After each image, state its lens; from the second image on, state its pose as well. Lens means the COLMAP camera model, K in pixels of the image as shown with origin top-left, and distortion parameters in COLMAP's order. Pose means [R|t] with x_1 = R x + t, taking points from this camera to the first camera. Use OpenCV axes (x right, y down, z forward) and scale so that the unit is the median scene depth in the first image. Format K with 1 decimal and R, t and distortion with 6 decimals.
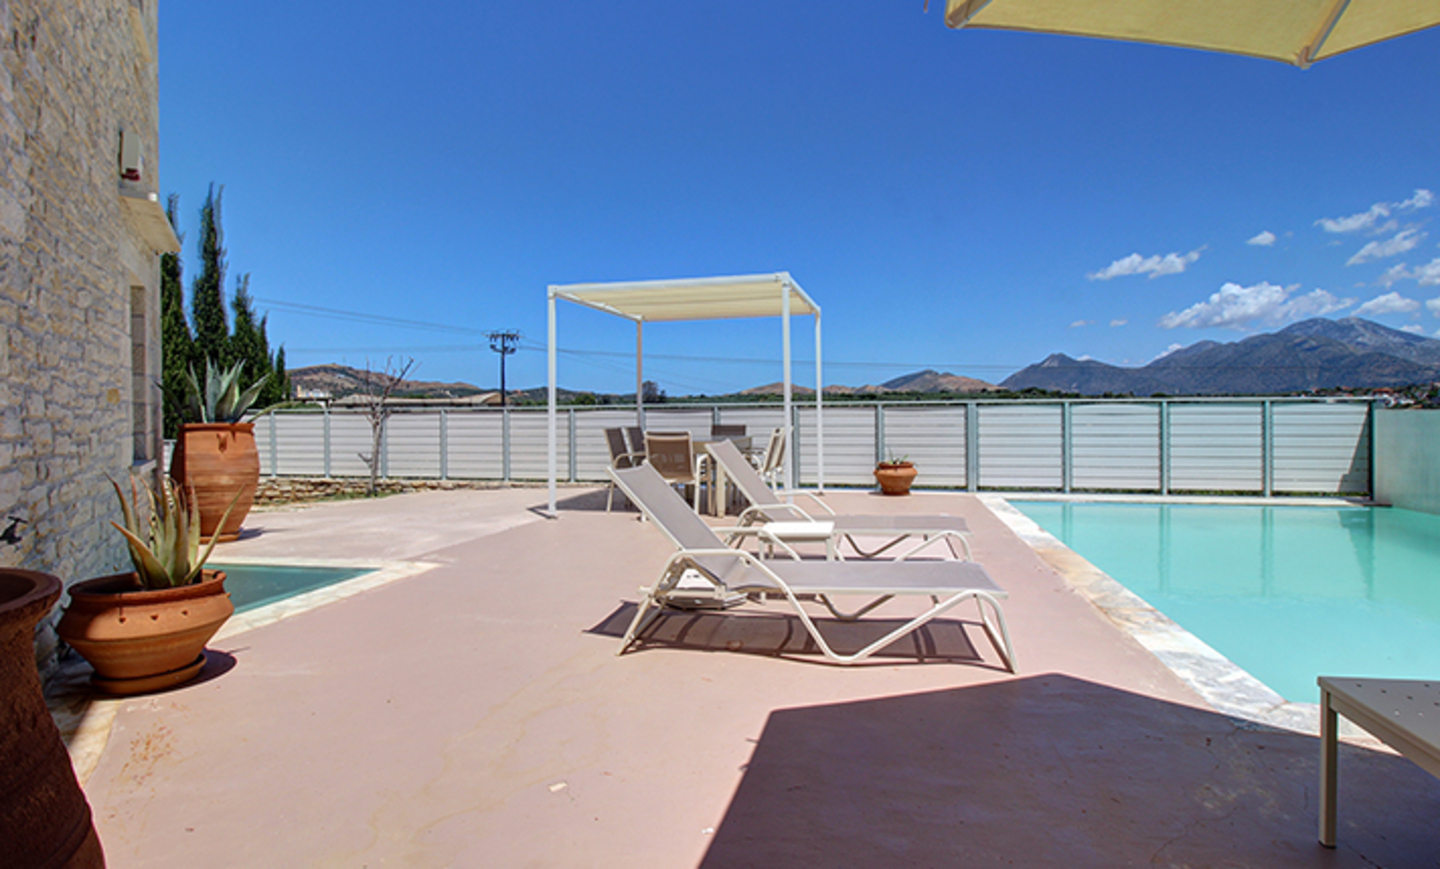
lens RADIAL K [[694.6, 0, 719.0], [0, 694.6, 429.5], [0, 0, 1]] dist [0.022490, -0.019255]
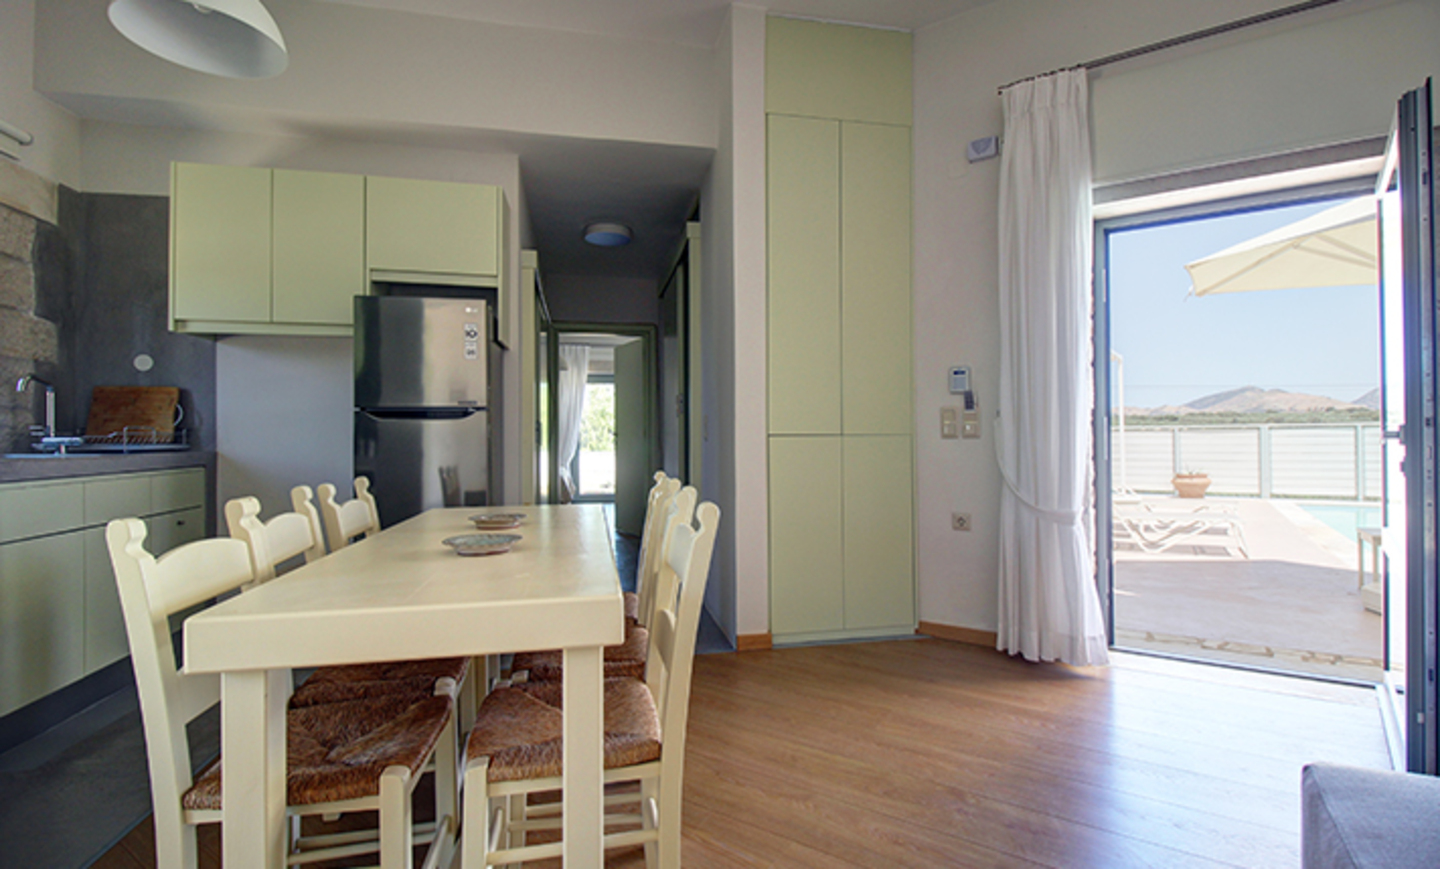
lens RADIAL K [[670.9, 0, 734.1], [0, 670.9, 436.0], [0, 0, 1]] dist [0.031348, -0.016096]
pose [[0.936760, -0.003046, -0.349960, -0.097086], [-0.005992, 0.999676, -0.024740, 0.014216], [0.349922, 0.025273, 0.936438, -0.462353]]
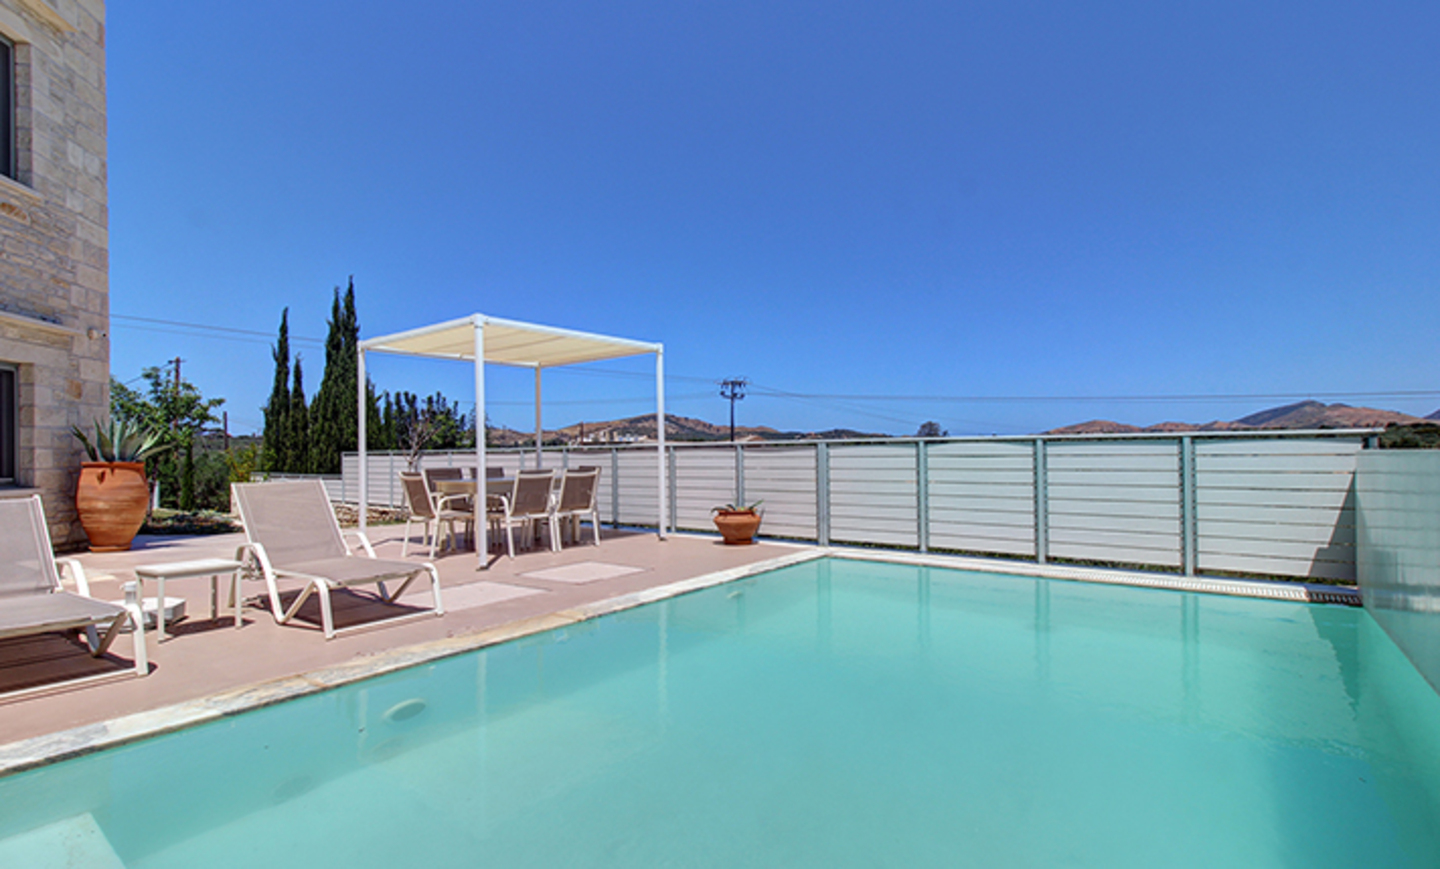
lens RADIAL K [[679.9, 0, 723.9], [0, 679.9, 459.3], [0, 0, 1]] dist [0.015407, -0.000516]
pose [[0.914342, 0.002387, -0.404936, 0.593199], [-0.009091, 0.999852, -0.014634, -0.004035], [0.404841, 0.017062, 0.914228, 0.180710]]
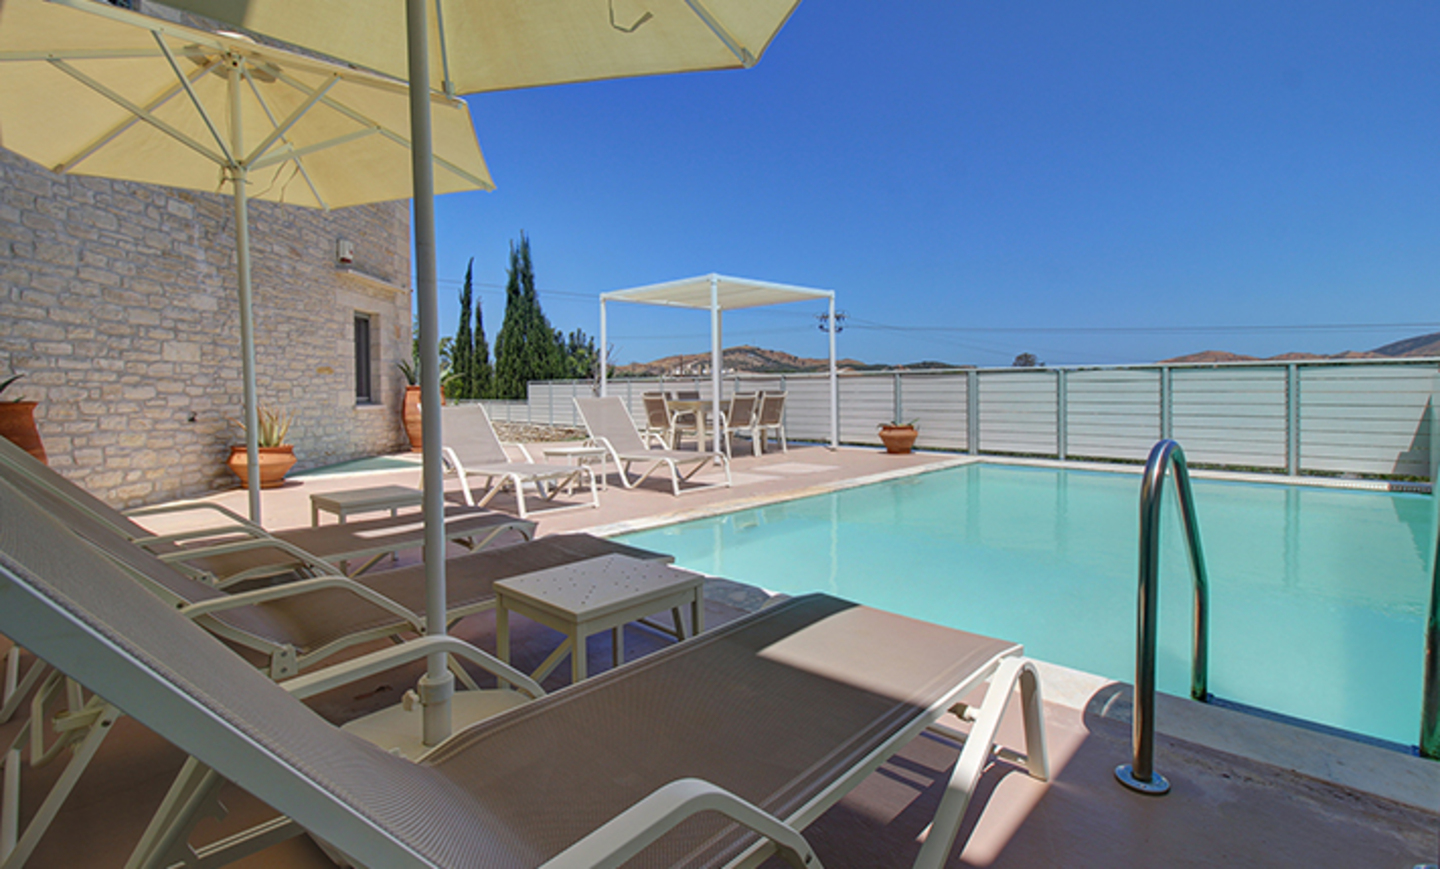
lens RADIAL K [[675.3, 0, 731.8], [0, 675.3, 408.9], [0, 0, 1]] dist [0.022900, -0.016138]
pose [[0.863143, 0.017023, -0.504673, 0.566829], [-0.012774, 0.999848, 0.011878, 0.012123], [0.504798, -0.003806, 0.863229, -0.069282]]
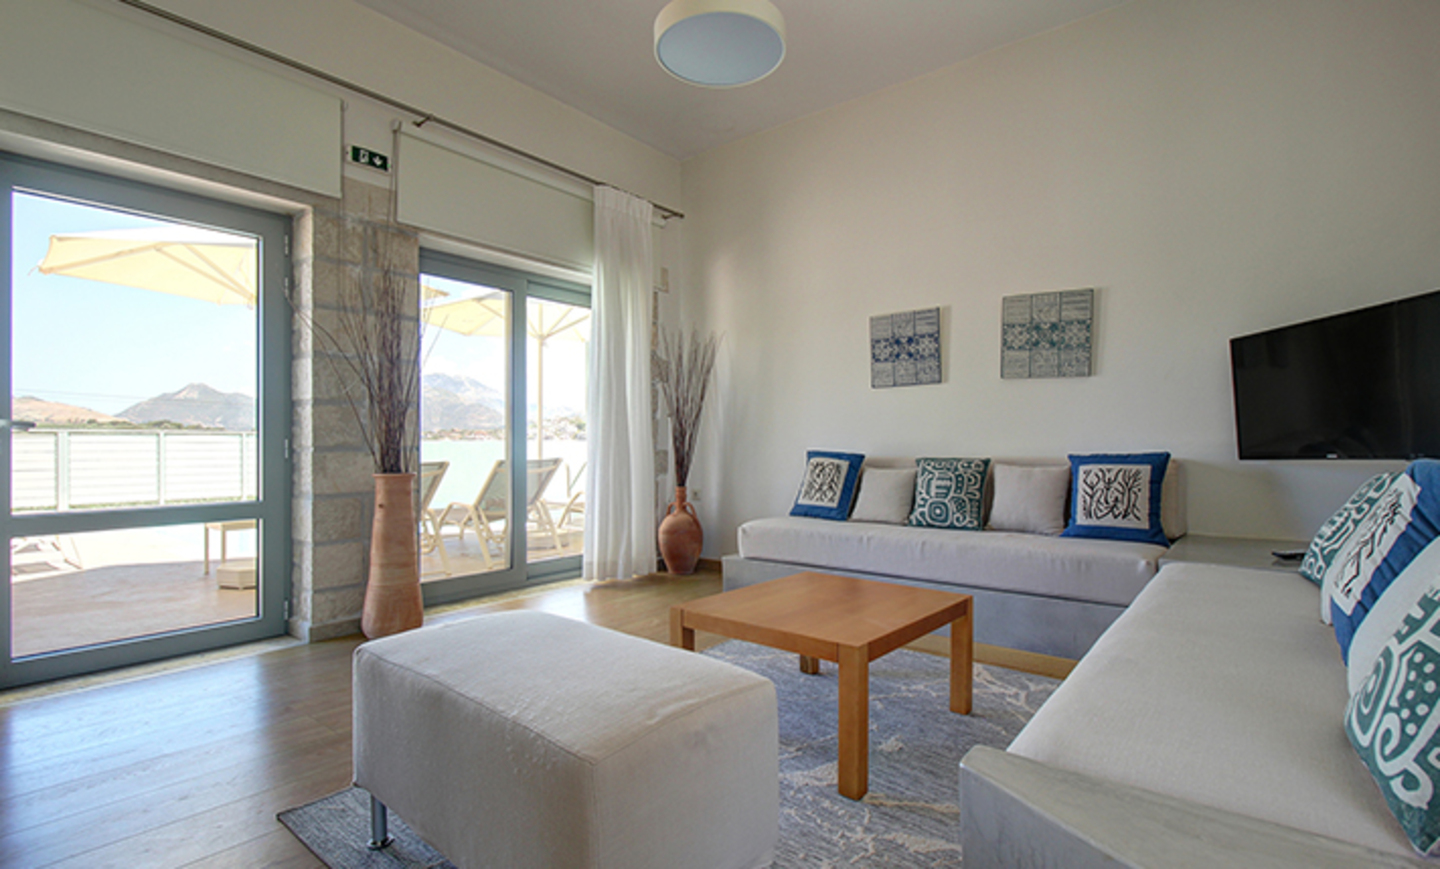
lens RADIAL K [[670.9, 0, 734.1], [0, 670.9, 436.0], [0, 0, 1]] dist [0.031348, -0.016096]
pose [[0.436612, 0.016535, 0.899498, -0.156139], [0.022482, 0.999318, -0.029282, 0.025670], [-0.899369, 0.033008, 0.435943, -0.463726]]
